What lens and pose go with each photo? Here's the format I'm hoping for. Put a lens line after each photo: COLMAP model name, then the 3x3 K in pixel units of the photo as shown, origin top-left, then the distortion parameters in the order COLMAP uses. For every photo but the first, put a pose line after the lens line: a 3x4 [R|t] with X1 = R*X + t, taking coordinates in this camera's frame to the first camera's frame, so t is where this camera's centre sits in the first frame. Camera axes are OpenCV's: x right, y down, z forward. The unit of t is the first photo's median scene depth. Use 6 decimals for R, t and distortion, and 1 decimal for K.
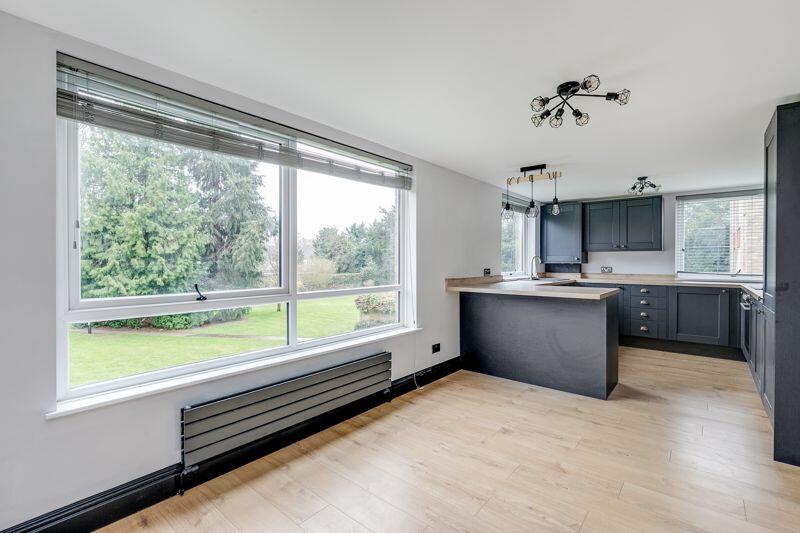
lens RADIAL K [[368.5, 0, 400.8], [0, 368.5, 263.6], [0, 0, 1]] dist [-0.010442, 0.000019]
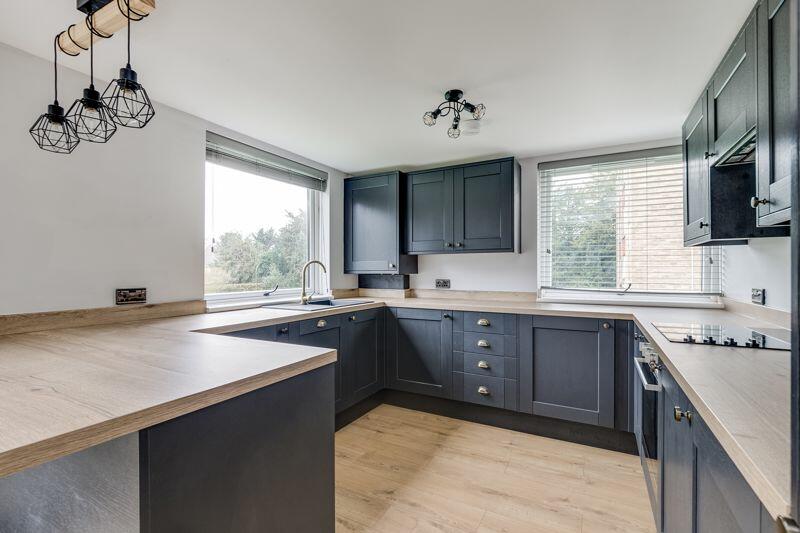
lens RADIAL K [[368.5, 0, 400.8], [0, 368.5, 263.6], [0, 0, 1]] dist [-0.010442, 0.000019]
pose [[0.981256, 0.000181, 0.192708, 0.401636], [0.004180, 0.999744, -0.022225, -0.003998], [-0.192663, 0.022614, 0.981004, 0.436271]]
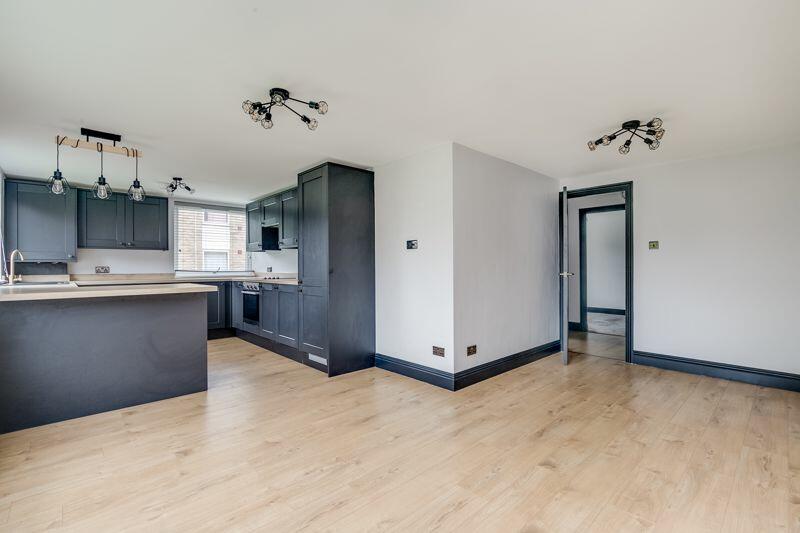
lens RADIAL K [[368.5, 0, 400.8], [0, 368.5, 263.6], [0, 0, 1]] dist [-0.010442, 0.000019]
pose [[0.112832, 0.007888, 0.993583, -0.246614], [0.012257, 0.999881, -0.009330, 0.020326], [-0.993538, 0.013231, 0.112722, 0.208357]]
